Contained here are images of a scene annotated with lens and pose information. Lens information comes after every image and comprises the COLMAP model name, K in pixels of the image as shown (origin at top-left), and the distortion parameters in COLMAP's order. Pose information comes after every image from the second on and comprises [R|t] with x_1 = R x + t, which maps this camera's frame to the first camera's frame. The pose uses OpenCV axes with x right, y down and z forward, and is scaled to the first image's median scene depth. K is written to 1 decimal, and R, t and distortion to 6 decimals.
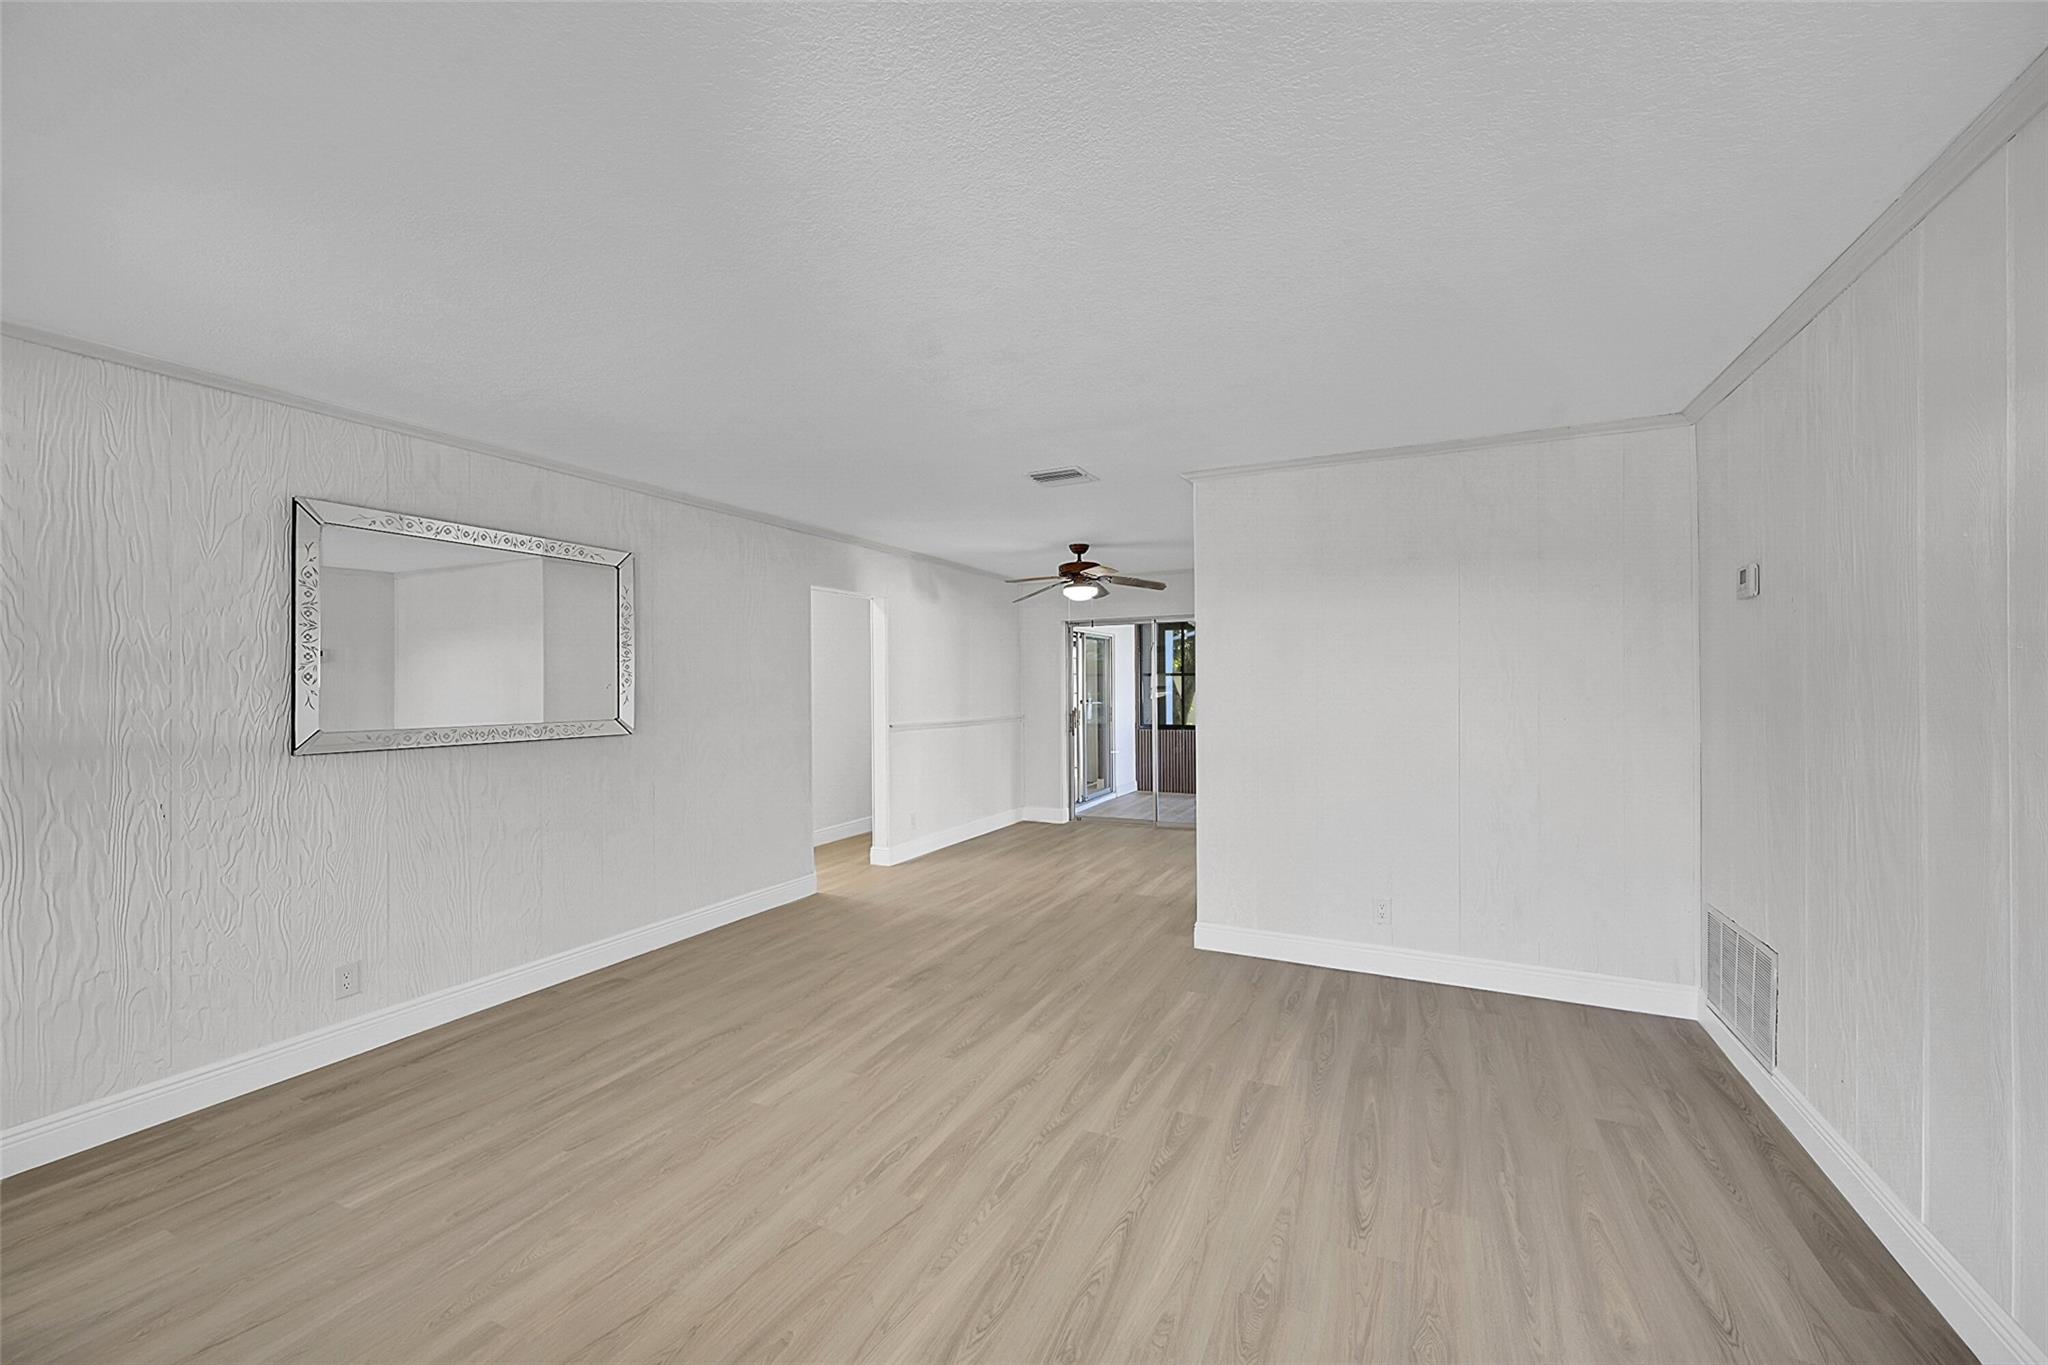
lens RADIAL K [[798.7, 0, 1031.6], [0, 798.7, 677.0], [0, 0, 1]] dist [-0.009109, -0.000075]
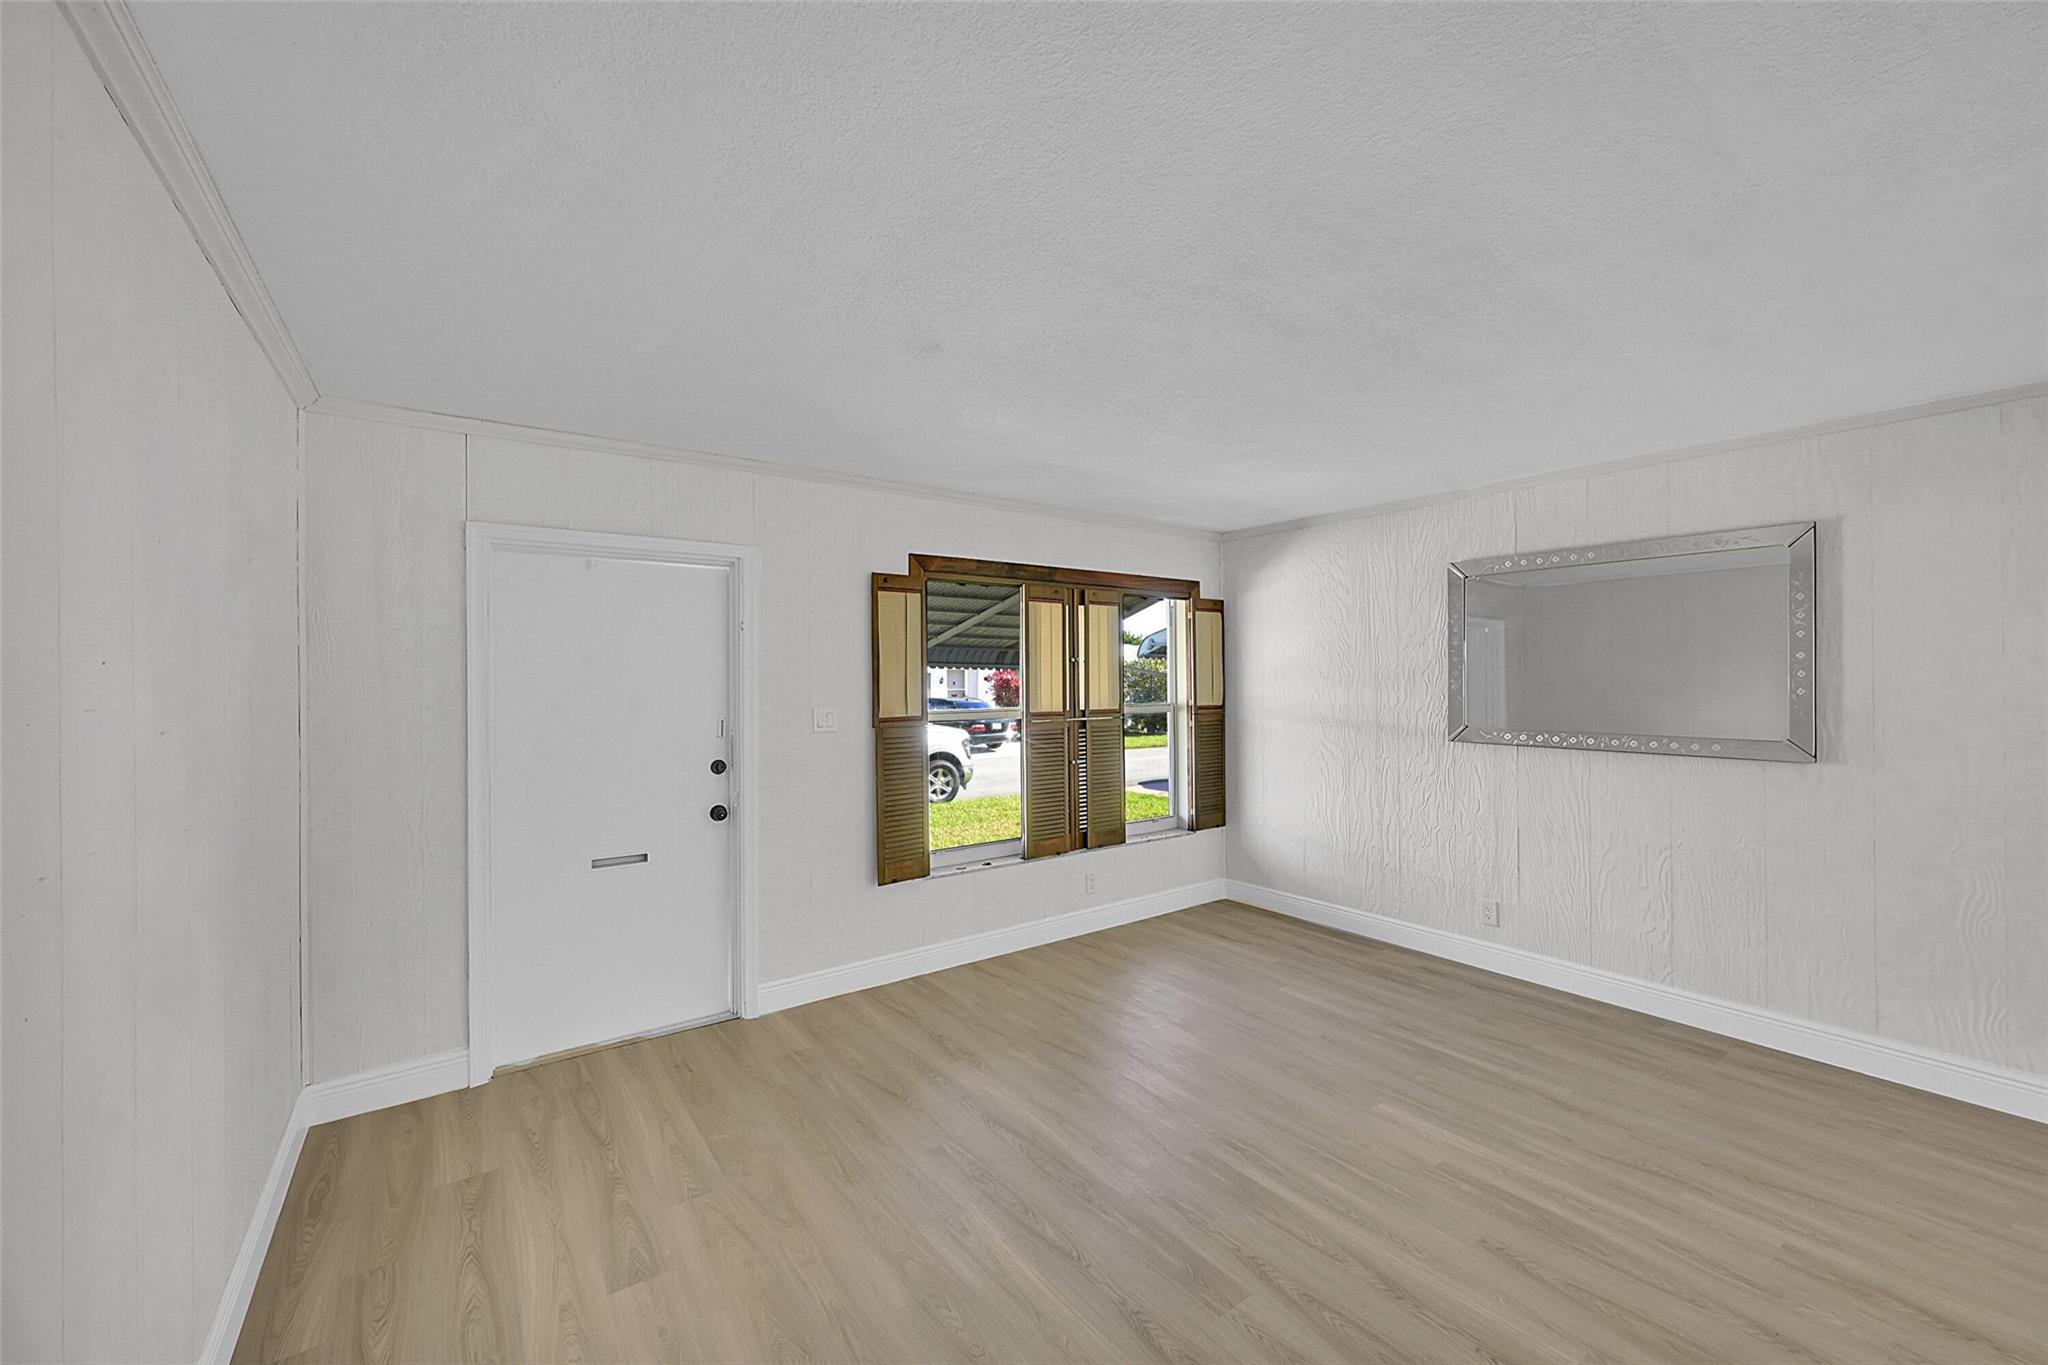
lens RADIAL K [[798.7, 0, 1031.6], [0, 798.7, 677.0], [0, 0, 1]] dist [-0.009109, -0.000075]
pose [[-0.481586, 0.007701, -0.876365, 0.699673], [0.018376, 0.999830, -0.001312, -0.029938], [0.876206, -0.016736, -0.481646, 0.993429]]
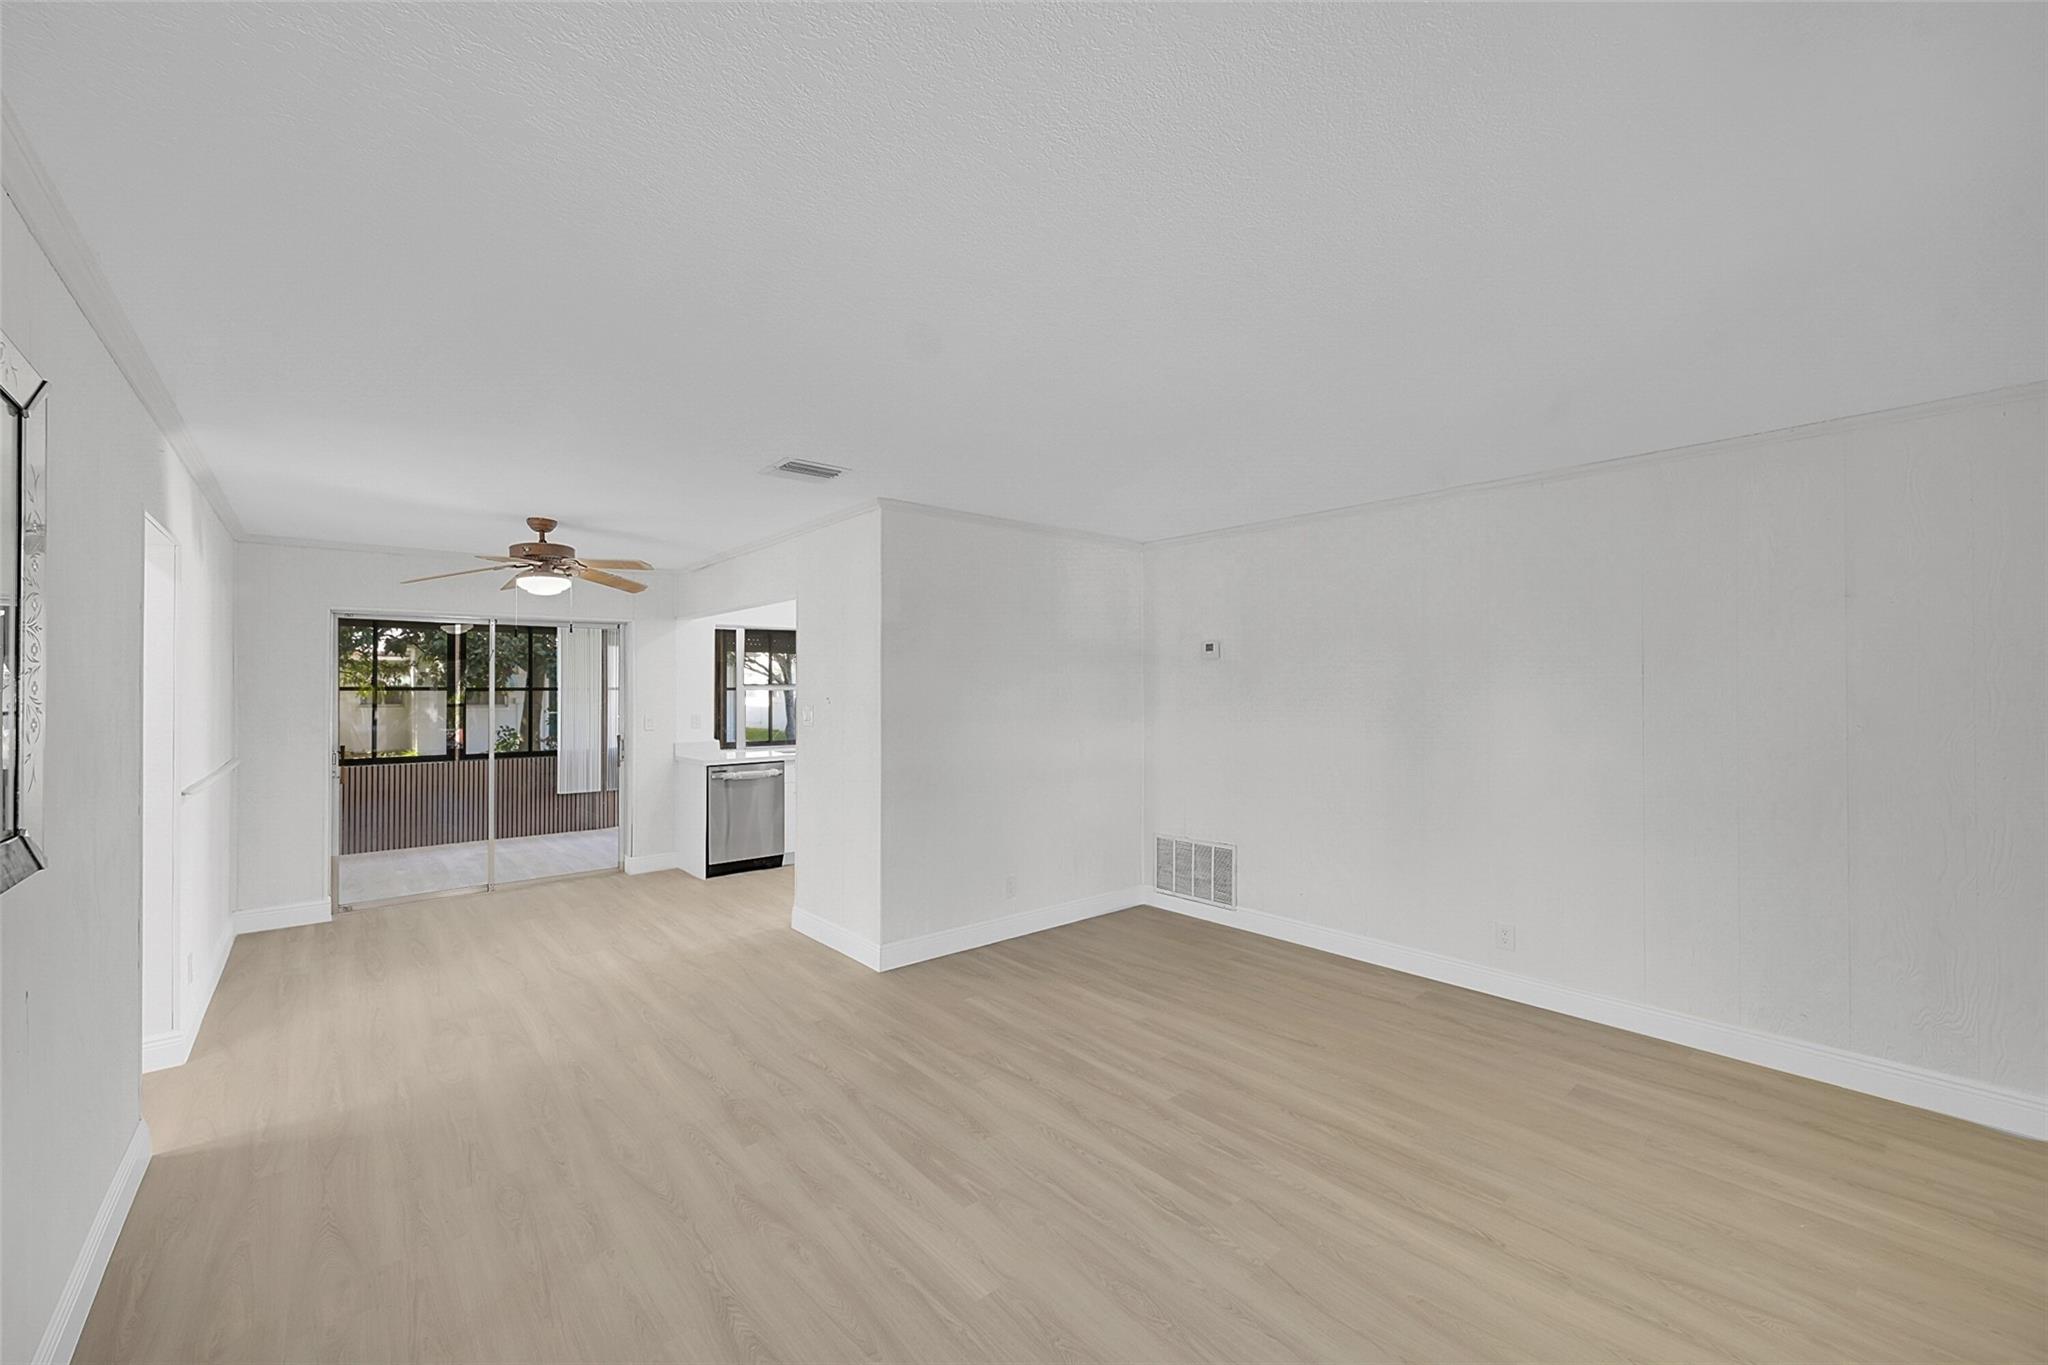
lens RADIAL K [[798.7, 0, 1031.6], [0, 798.7, 677.0], [0, 0, 1]] dist [-0.009109, -0.000075]
pose [[0.402143, 0.015372, 0.915448, -0.901791], [-0.005074, 0.999881, -0.014561, -0.023483], [-0.915563, 0.001211, 0.402173, 0.594420]]
